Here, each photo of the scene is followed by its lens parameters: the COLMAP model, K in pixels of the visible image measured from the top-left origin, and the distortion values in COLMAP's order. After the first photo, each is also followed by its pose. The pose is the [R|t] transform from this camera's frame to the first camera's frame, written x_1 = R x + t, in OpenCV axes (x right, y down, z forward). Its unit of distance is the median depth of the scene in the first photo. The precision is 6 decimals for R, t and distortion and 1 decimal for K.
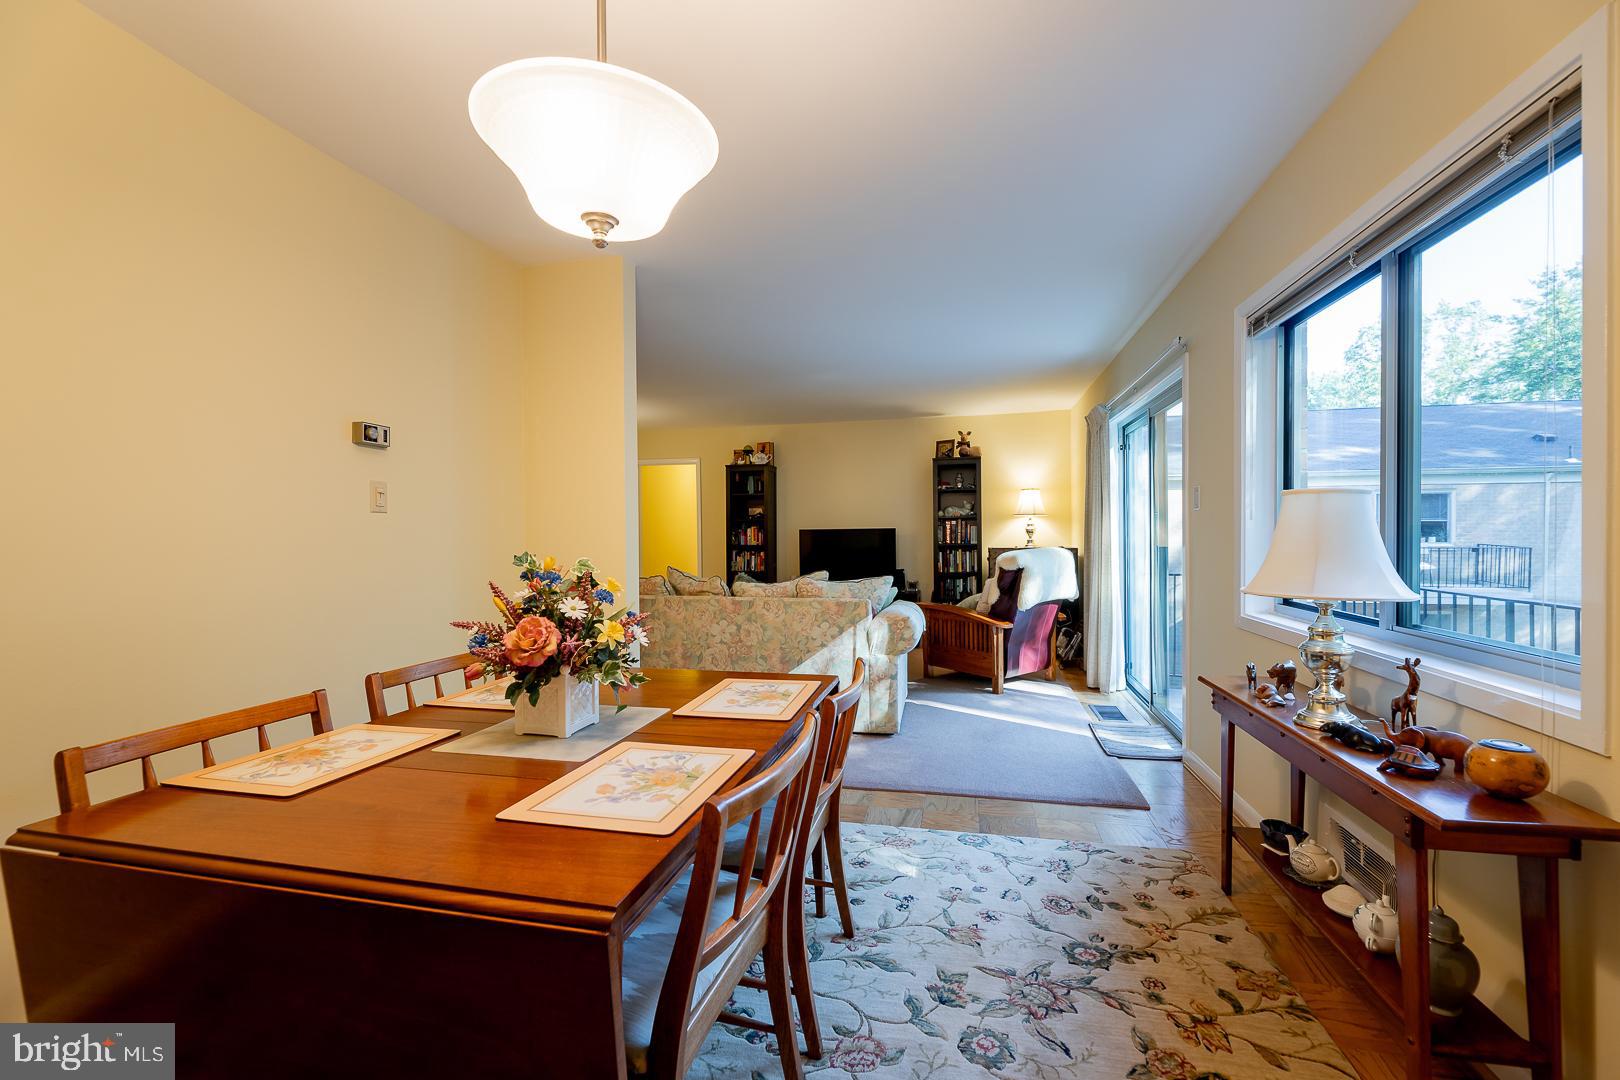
lens RADIAL K [[652.7, 0, 800.6], [0, 652.7, 537.9], [0, 0, 1]] dist [-0.005885, -0.000352]
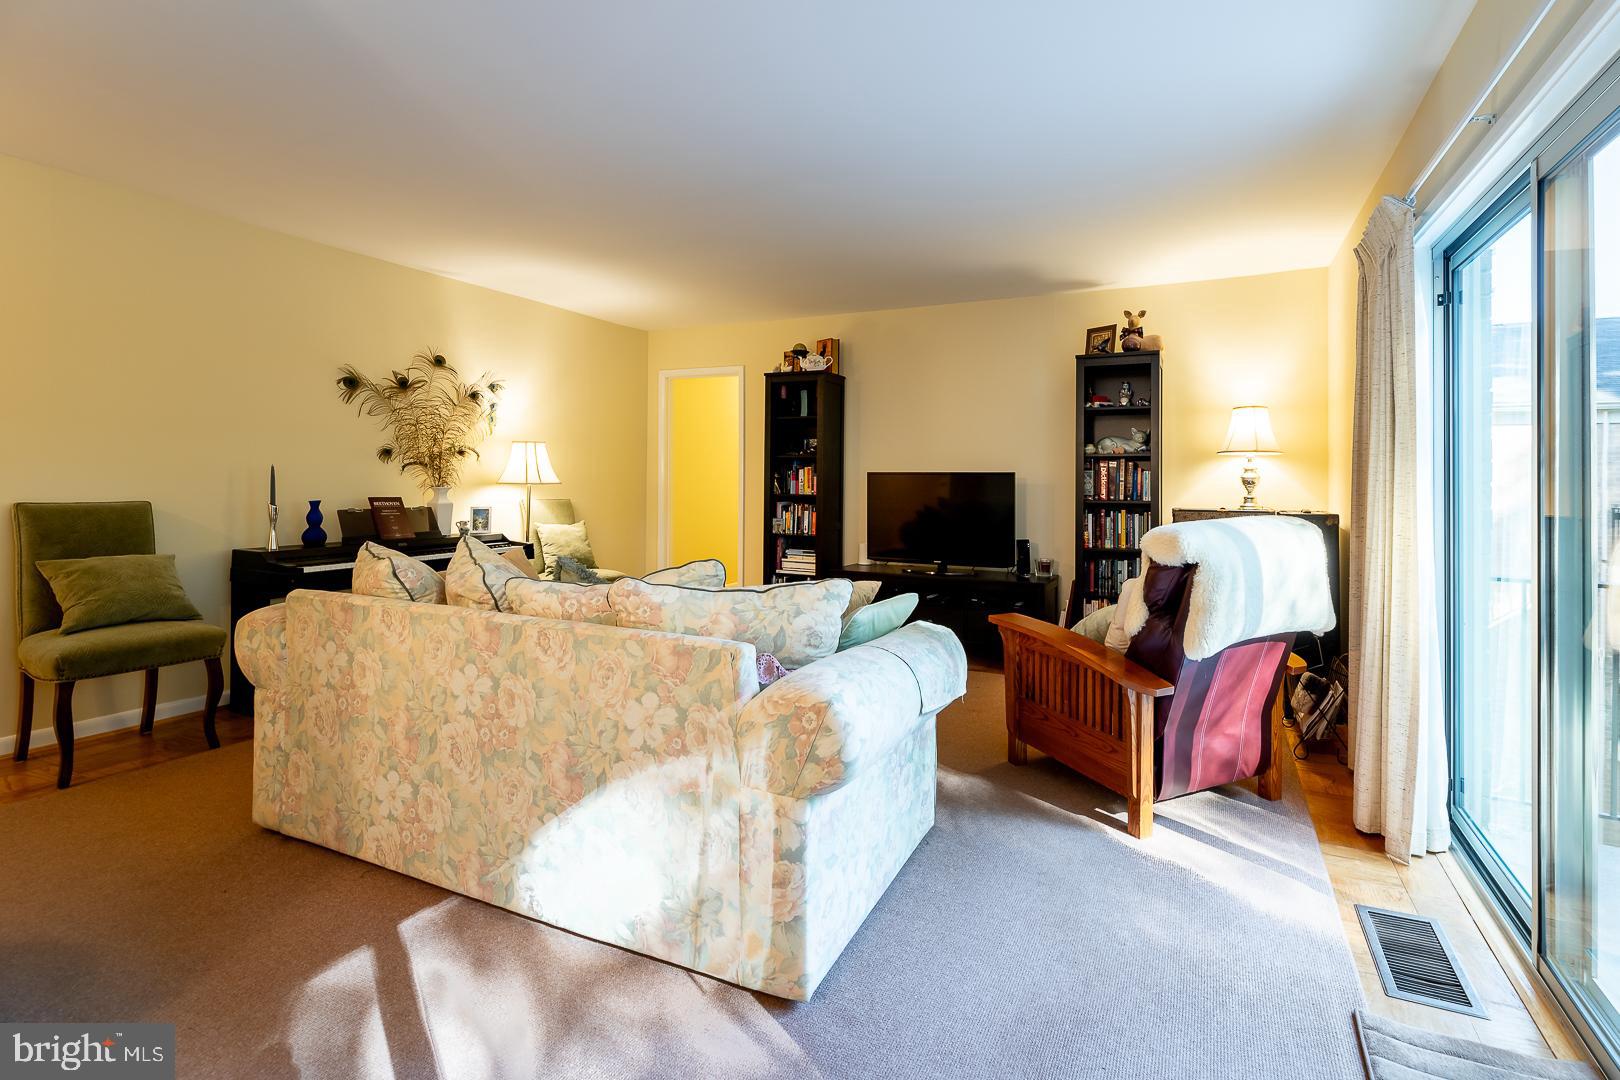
lens RADIAL K [[729.0, 0, 887.4], [0, 729.0, 468.5], [0, 0, 1]] dist [-0.002223, 0.000435]
pose [[0.986360, 0.016202, -0.163805, 0.167671], [-0.019689, 0.999612, -0.019687, -0.003165], [0.163422, 0.022644, 0.986296, 0.373345]]
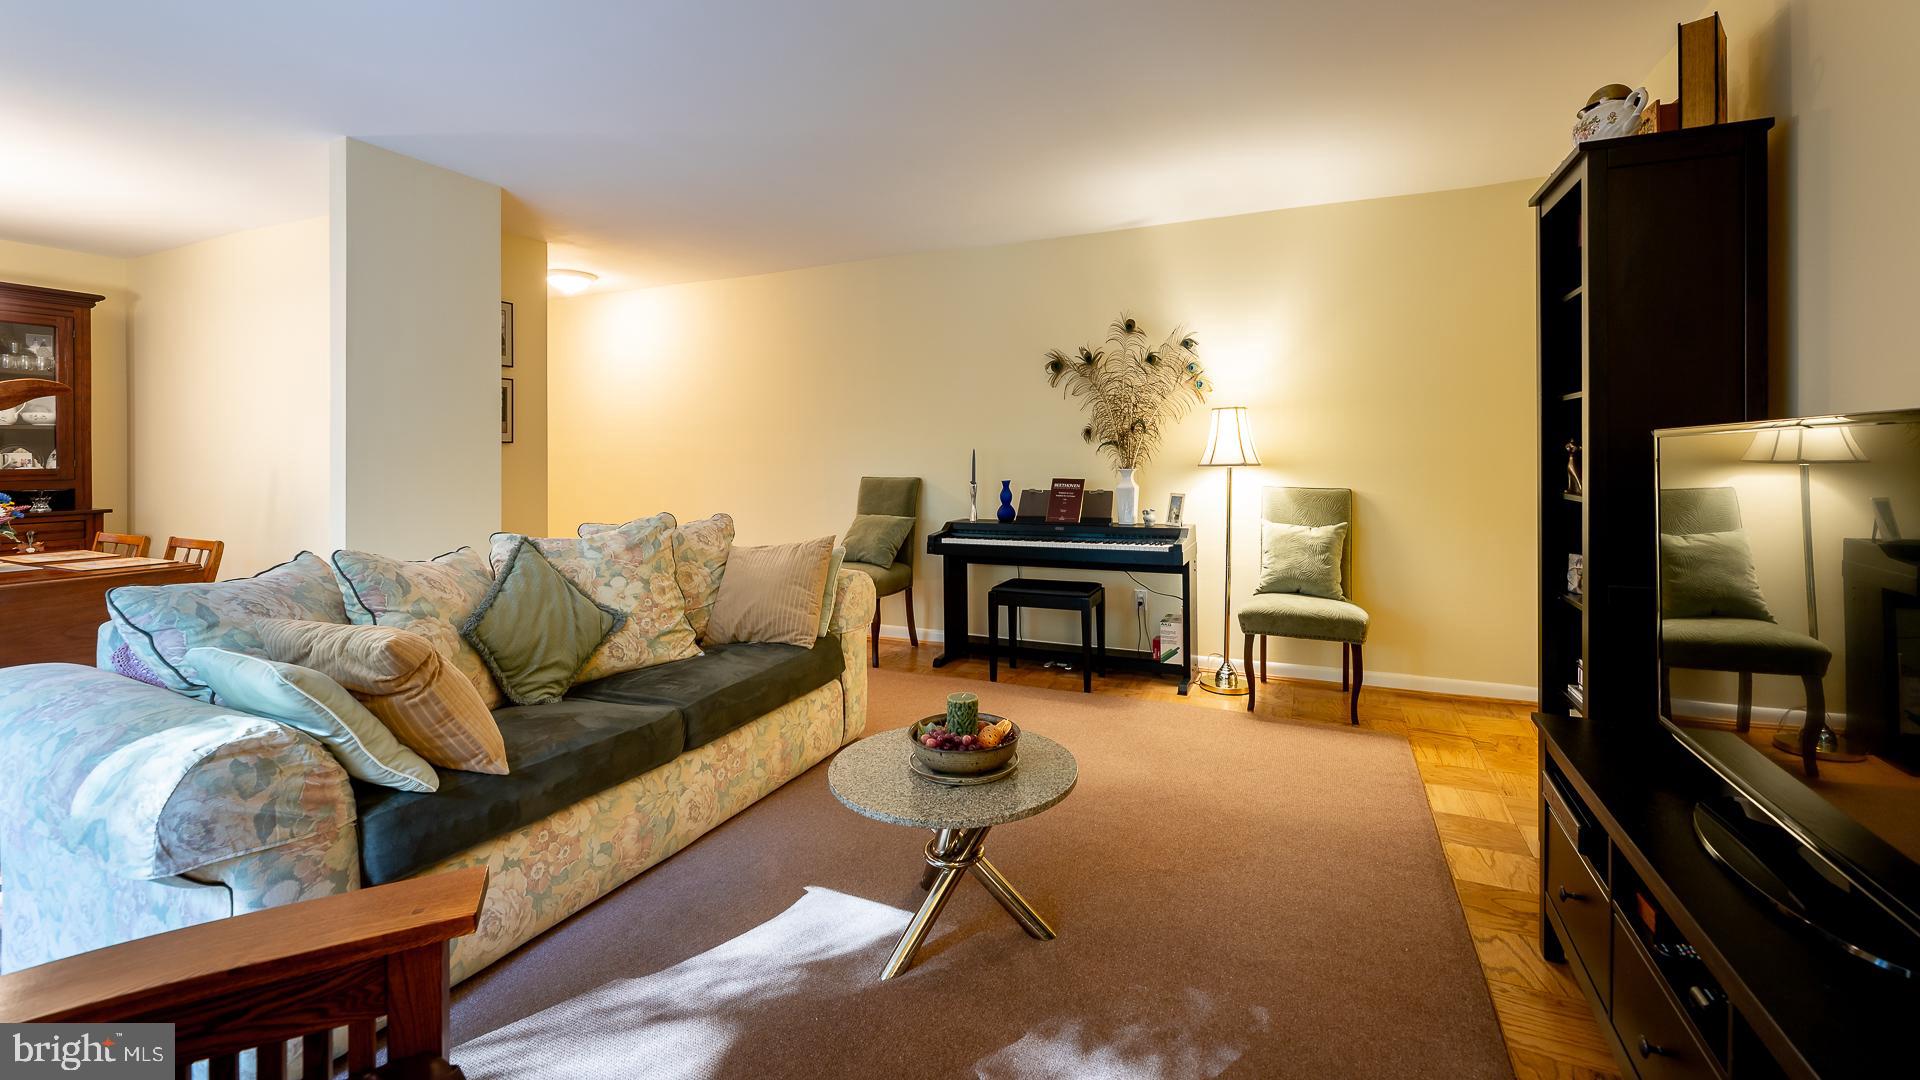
lens RADIAL K [[796.1, 0, 945.7], [0, 796.1, 464.8], [0, 0, 1]] dist [0.001378, 0.000216]
pose [[-0.191275, 0.018900, -0.981355, 0.342690], [0.001115, 0.999818, 0.019038, -0.007863], [0.981536, 0.002547, -0.191261, 1.069495]]
